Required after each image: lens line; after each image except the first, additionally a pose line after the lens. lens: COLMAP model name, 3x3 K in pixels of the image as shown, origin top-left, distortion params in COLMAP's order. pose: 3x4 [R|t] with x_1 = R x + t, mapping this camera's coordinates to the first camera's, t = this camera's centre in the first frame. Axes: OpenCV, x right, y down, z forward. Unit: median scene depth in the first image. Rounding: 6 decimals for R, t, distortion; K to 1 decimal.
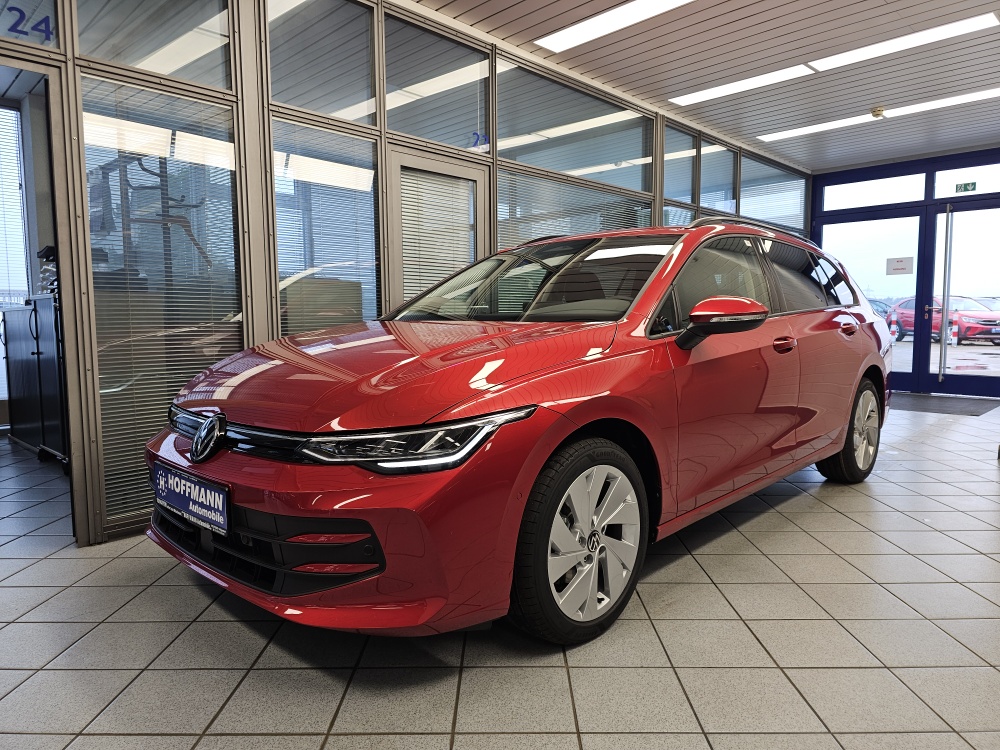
lens RADIAL K [[671.7, 0, 489.6], [0, 671.7, 384.1], [0, 0, 1]] dist [0.068139, -0.054932]
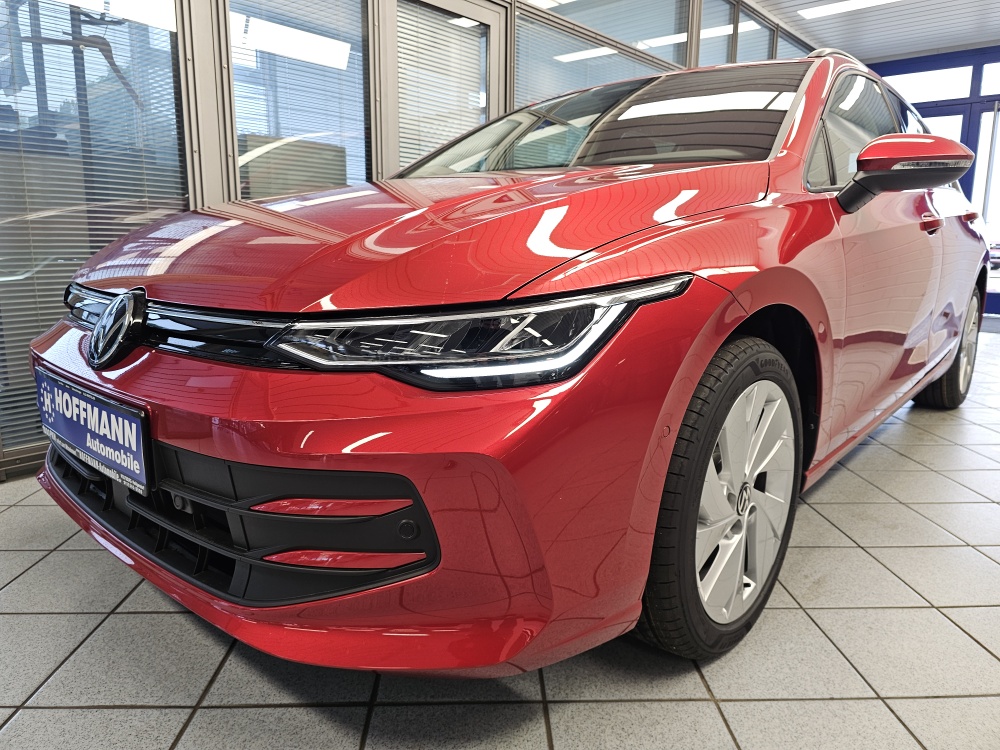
lens RADIAL K [[673.9, 0, 495.2], [0, 673.9, 371.1], [0, 0, 1]] dist [0.075602, -0.074301]
pose [[0.998717, 0.009648, 0.049720, -0.112036], [-0.014281, 0.995499, 0.093687, 0.056018], [-0.048592, -0.094277, 0.994359, 0.383903]]
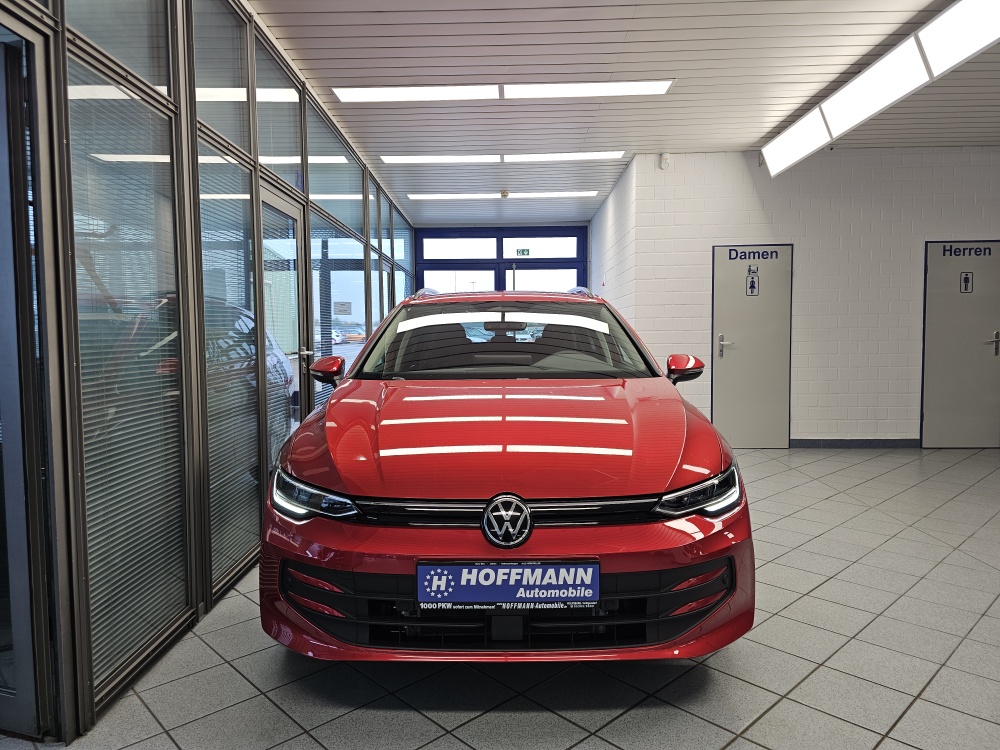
lens RADIAL K [[686.0, 0, 494.0], [0, 686.0, 371.0], [0, 0, 1]] dist [0.064166, -0.081047]
pose [[0.717220, -0.042652, 0.695540, -1.113822], [0.077659, 0.996800, -0.018954, -0.117156], [-0.692506, 0.067609, 0.718237, 0.296281]]
